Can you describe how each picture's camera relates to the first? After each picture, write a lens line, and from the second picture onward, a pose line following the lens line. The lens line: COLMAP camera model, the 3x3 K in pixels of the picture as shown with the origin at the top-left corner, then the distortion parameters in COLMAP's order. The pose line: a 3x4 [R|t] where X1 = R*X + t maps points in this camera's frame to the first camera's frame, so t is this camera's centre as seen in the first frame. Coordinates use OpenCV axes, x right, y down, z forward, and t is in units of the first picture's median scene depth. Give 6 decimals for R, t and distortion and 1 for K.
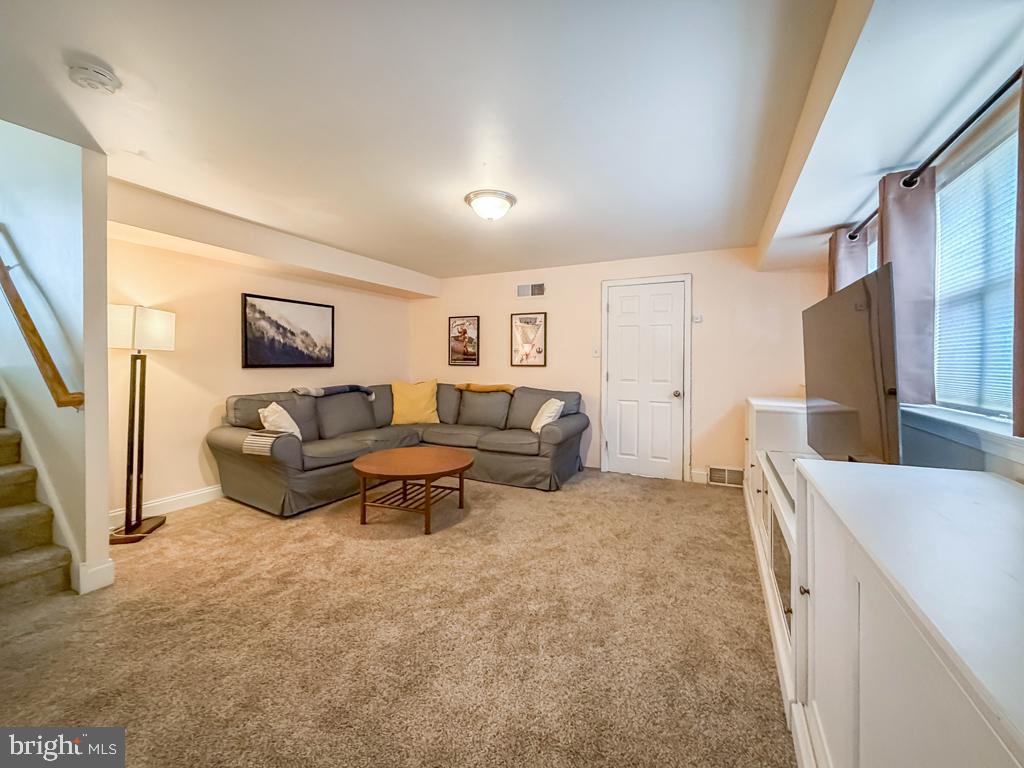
lens RADIAL K [[419.9, 0, 513.5], [0, 419.9, 364.7], [0, 0, 1]] dist [0.001112, 0.000129]
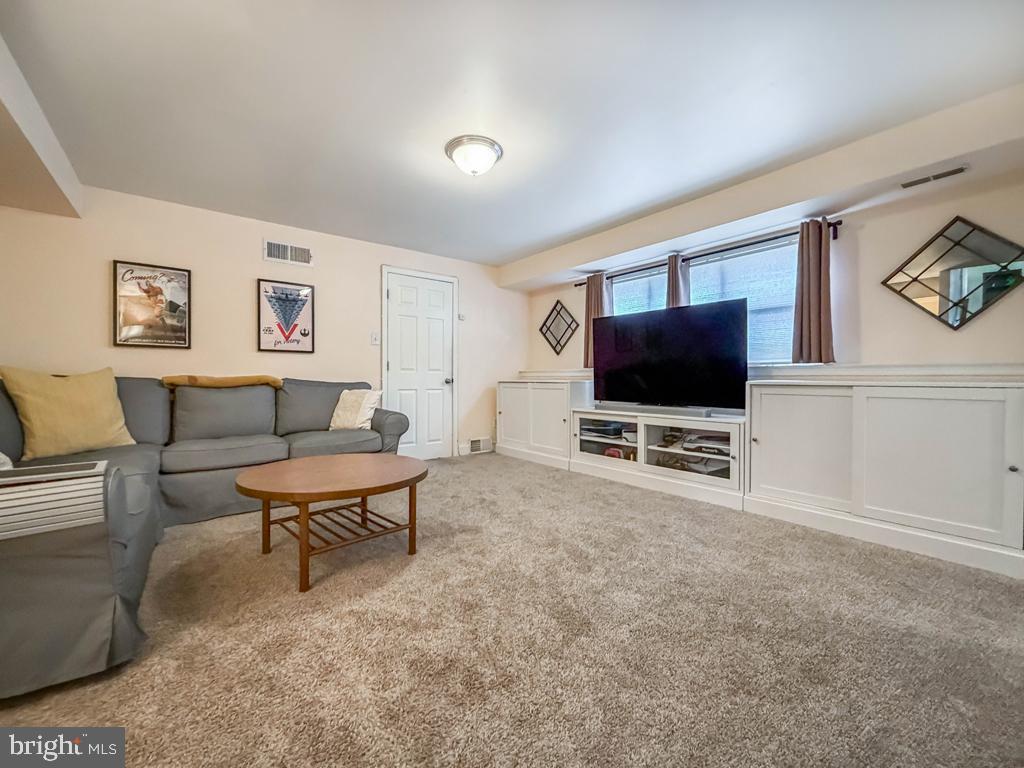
lens RADIAL K [[413.5, 0, 512.0], [0, 413.5, 384.0], [0, 0, 1]] dist [-0.002309, 0.000494]
pose [[0.438153, -0.015450, 0.898767, -0.504233], [0.006304, 0.999881, 0.014115, 0.058435], [-0.898878, -0.000519, 0.438198, 0.332330]]
